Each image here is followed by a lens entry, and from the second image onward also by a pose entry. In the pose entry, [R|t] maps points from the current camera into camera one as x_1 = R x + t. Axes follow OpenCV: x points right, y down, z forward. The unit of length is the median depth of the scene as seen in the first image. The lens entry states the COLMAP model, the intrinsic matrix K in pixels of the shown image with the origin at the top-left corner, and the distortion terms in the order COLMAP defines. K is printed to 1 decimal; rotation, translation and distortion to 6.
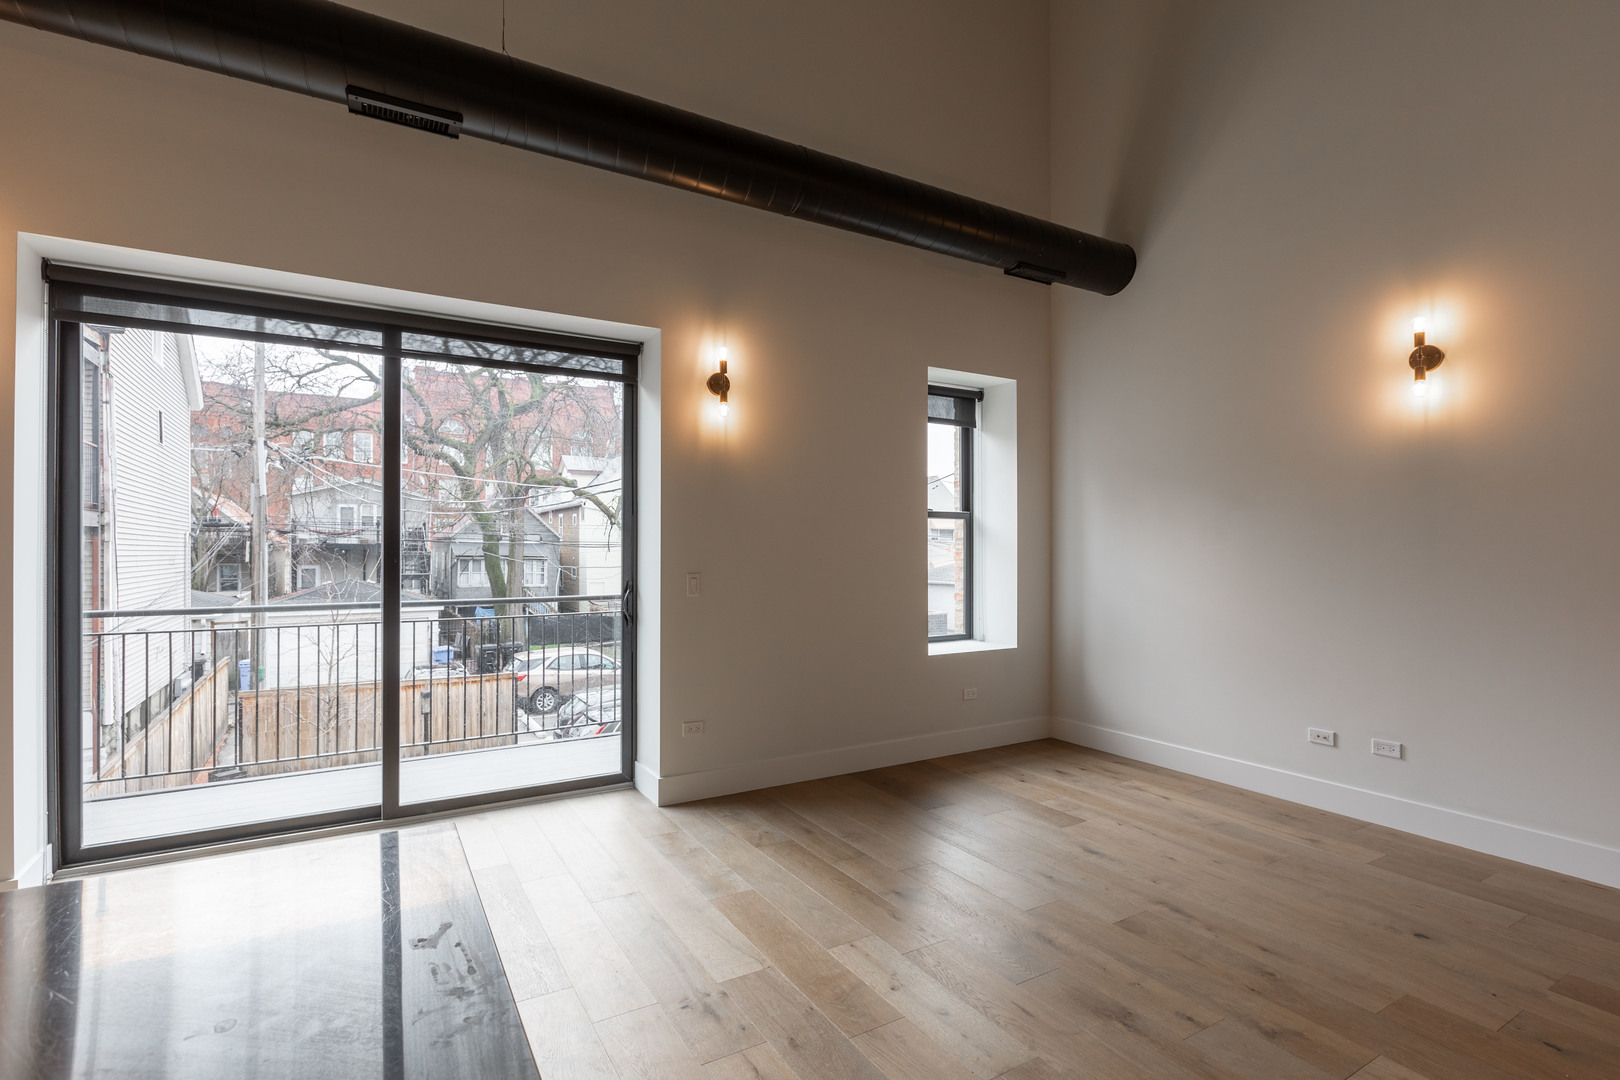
lens RADIAL K [[755.8, 0, 799.9], [0, 755.8, 541.8], [0, 0, 1]] dist [-0.004761, 0.000048]
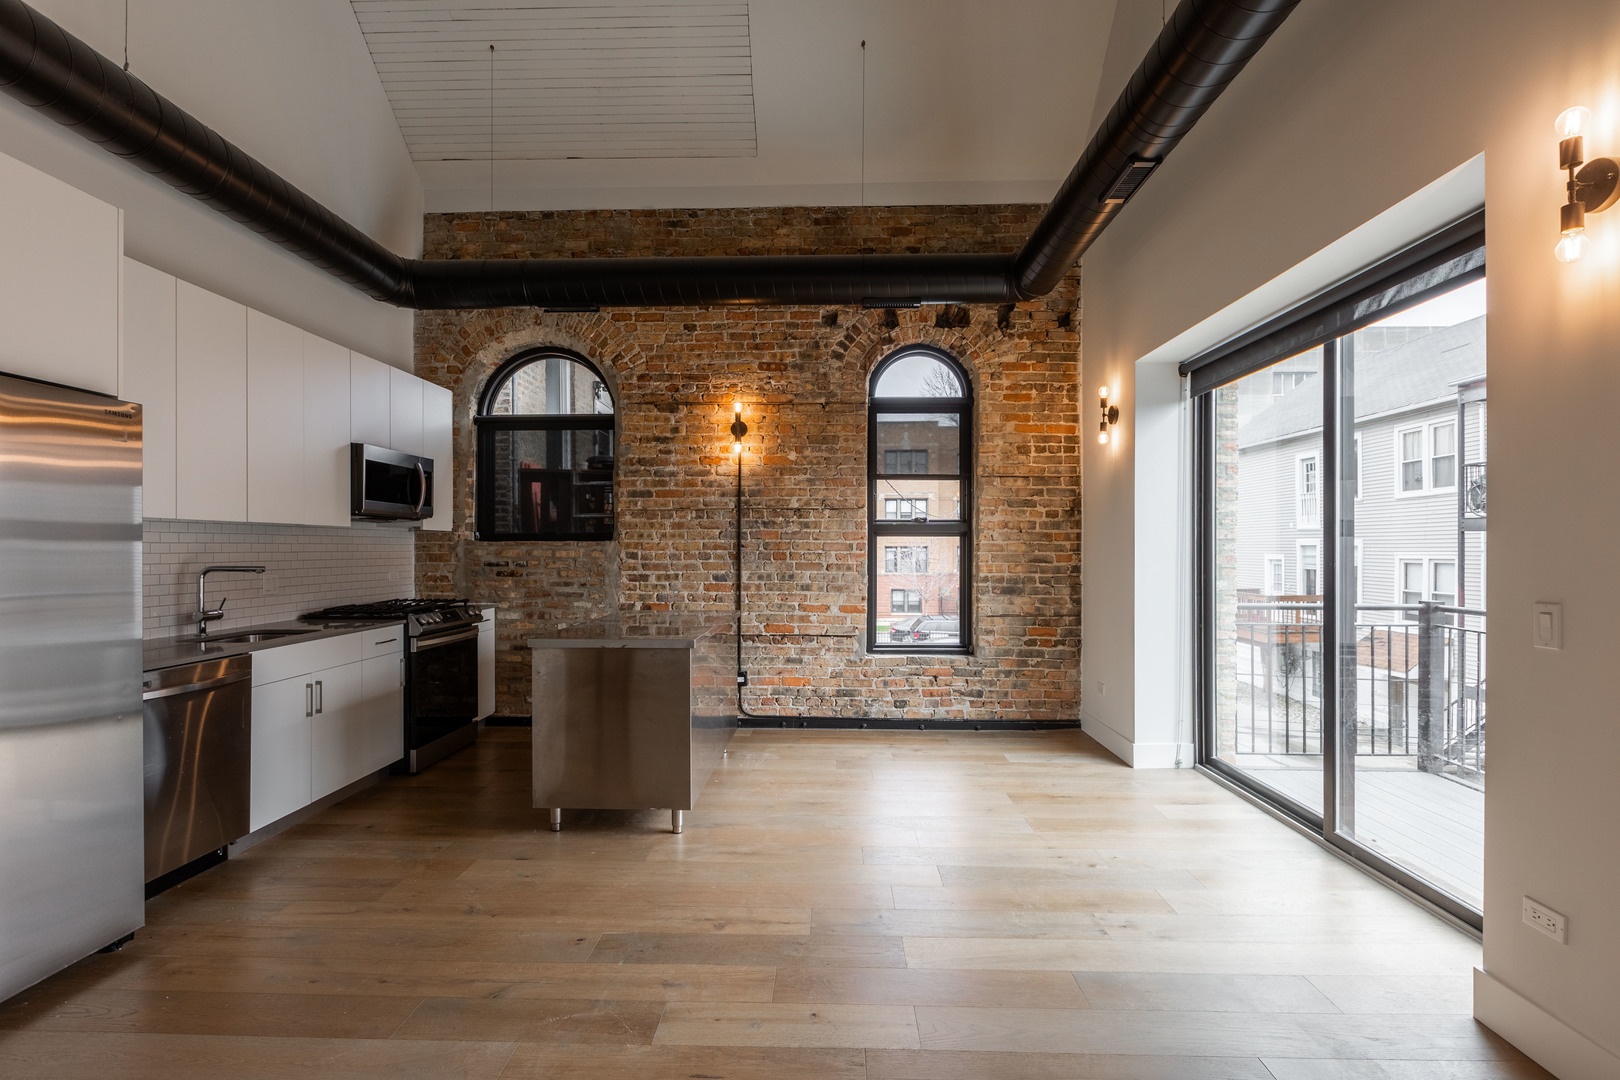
lens RADIAL K [[764.8, 0, 811.1], [0, 764.8, 543.1], [0, 0, 1]] dist [-0.020031, 0.013167]
pose [[-0.528160, -0.004896, -0.849131, 0.527552], [0.006162, 0.999935, -0.009598, 0.004544], [0.849122, -0.010302, -0.528096, 0.845359]]
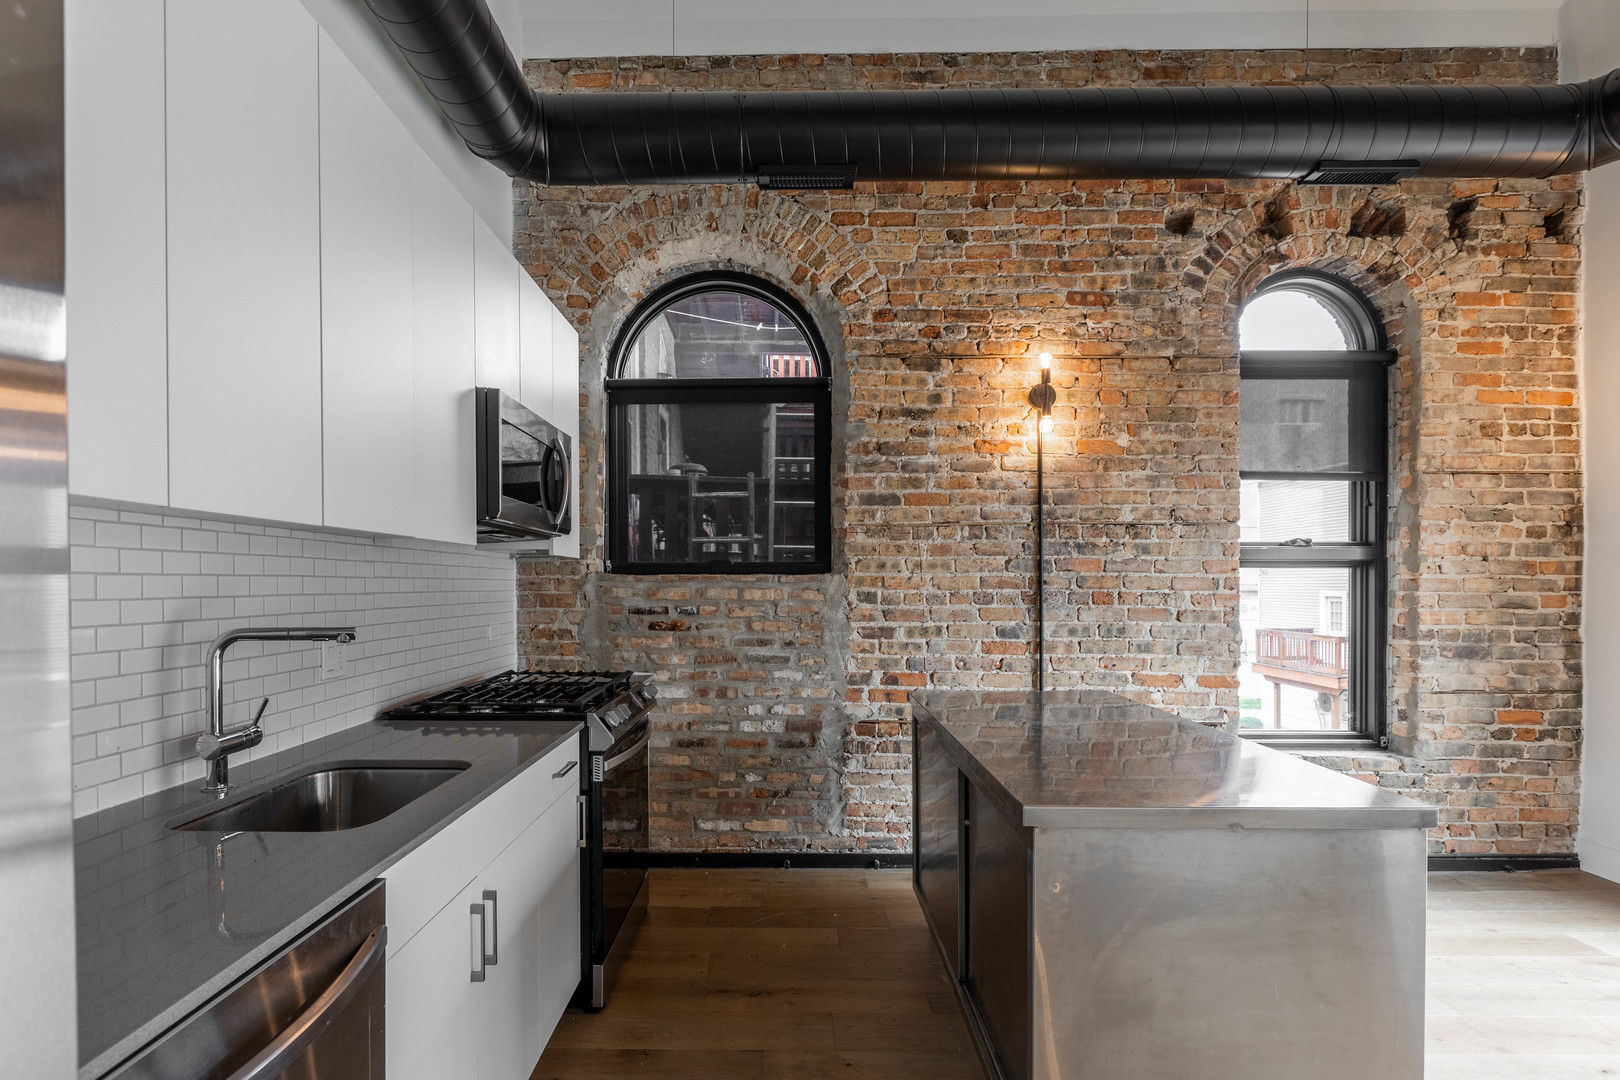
lens RADIAL K [[769.4, 0, 773.9], [0, 769.4, 590.0], [0, 0, 1]] dist [-0.005373, -0.000526]
pose [[-0.515621, 0.006857, -0.856789, 0.331979], [0.006349, 0.999971, 0.004182, -0.000975], [0.856793, -0.003283, -0.515650, 0.197158]]
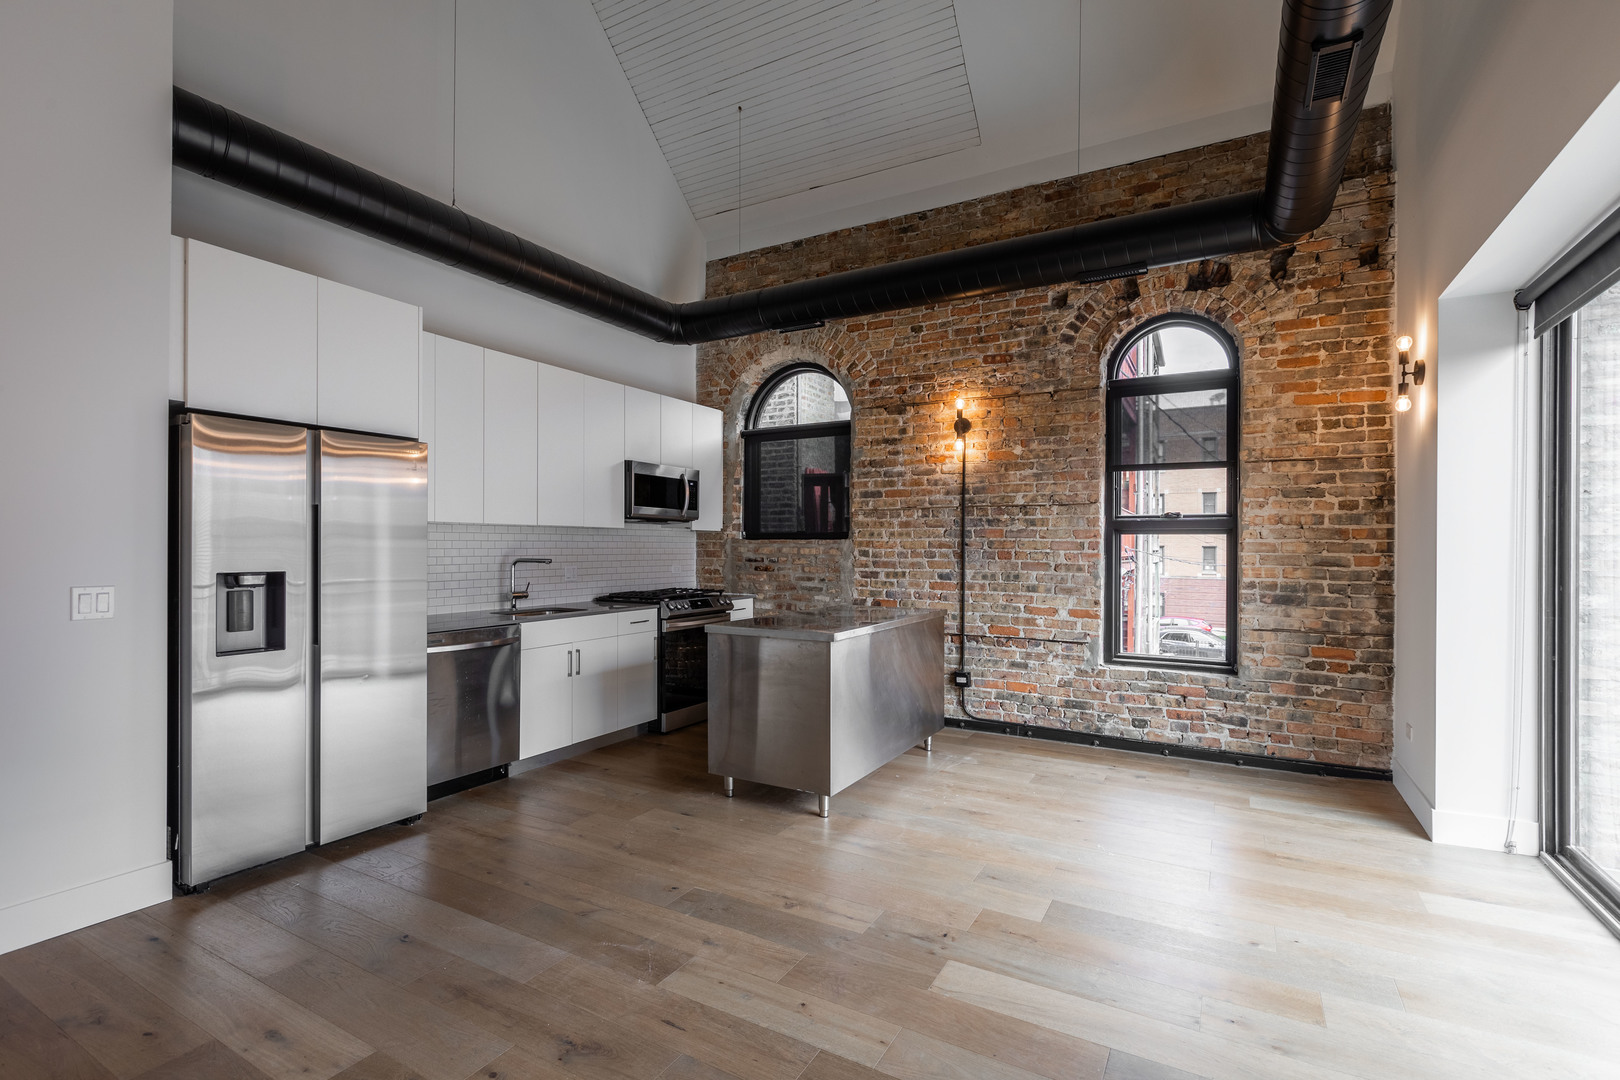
lens RADIAL K [[755.8, 0, 799.9], [0, 755.8, 541.8], [0, 0, 1]] dist [-0.004761, 0.000048]
pose [[-0.869199, -0.005503, -0.494431, 0.341206], [0.000004, 0.999938, -0.011136, 0.005900], [0.494462, -0.009681, -0.869146, 1.032875]]
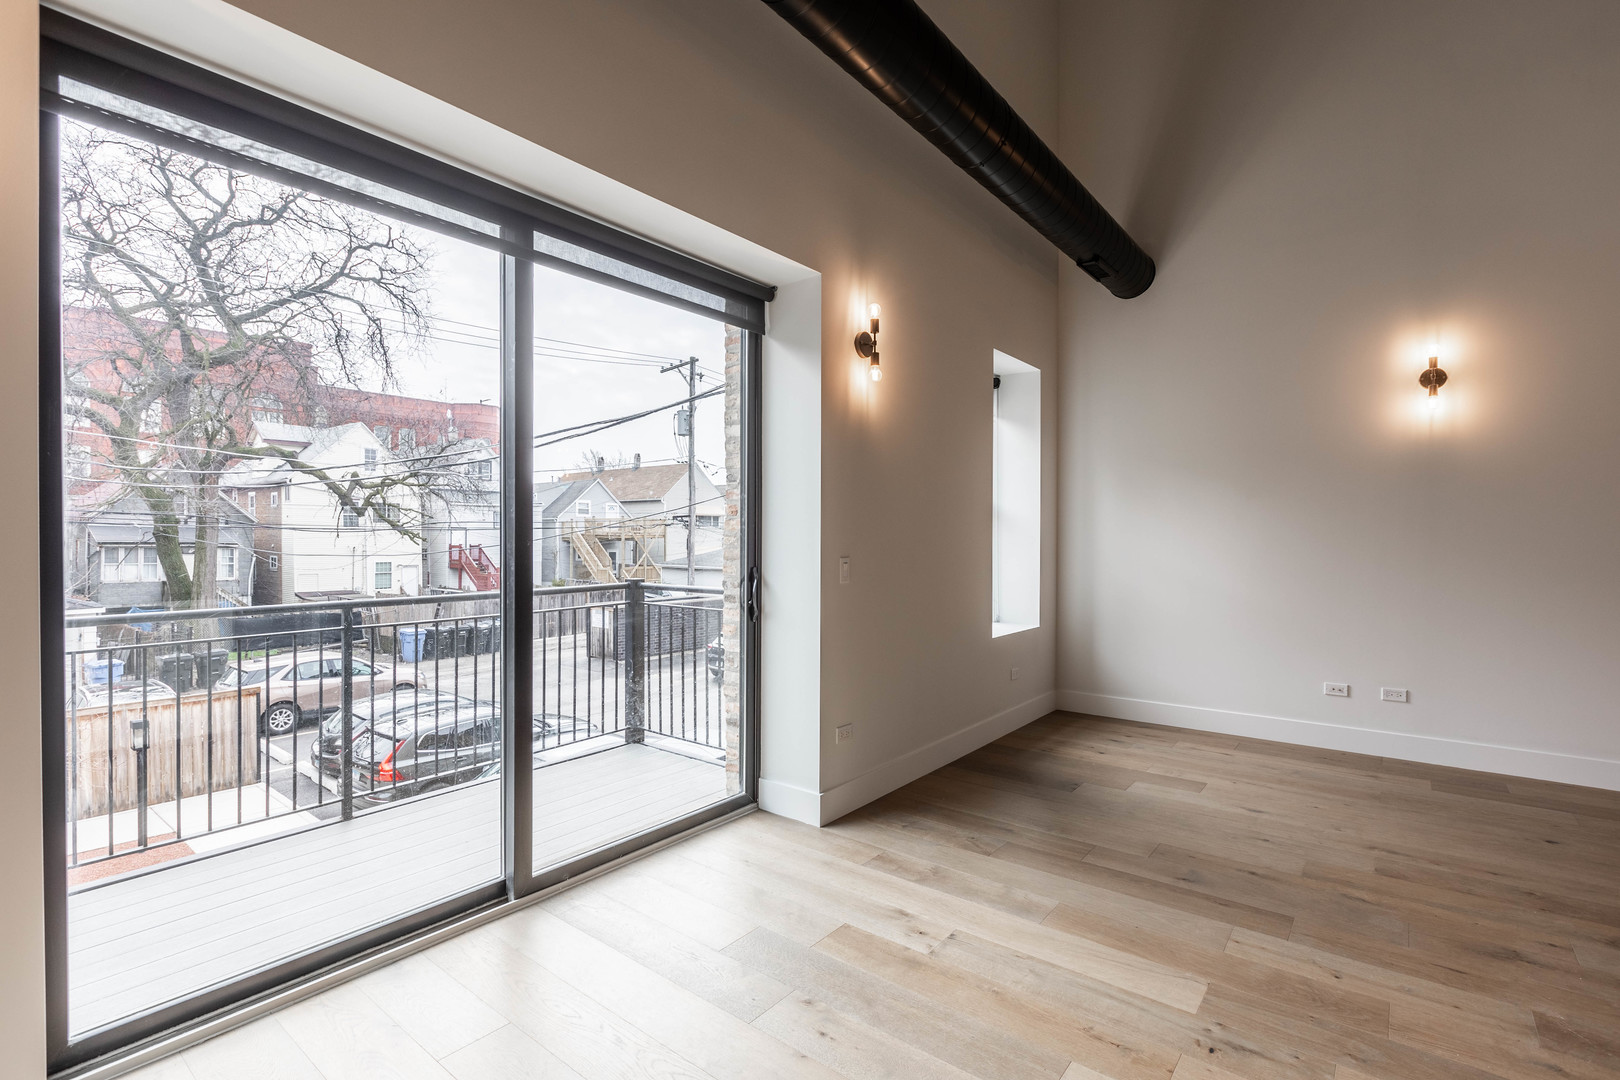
lens RADIAL K [[742.6, 0, 831.2], [0, 742.6, 539.7], [0, 0, 1]] dist [-0.003767, -0.000721]
pose [[0.928314, 0.000243, 0.371798, -0.471141], [-0.005767, 0.999889, 0.013747, 0.009348], [-0.371753, -0.014906, 0.928212, 0.203381]]
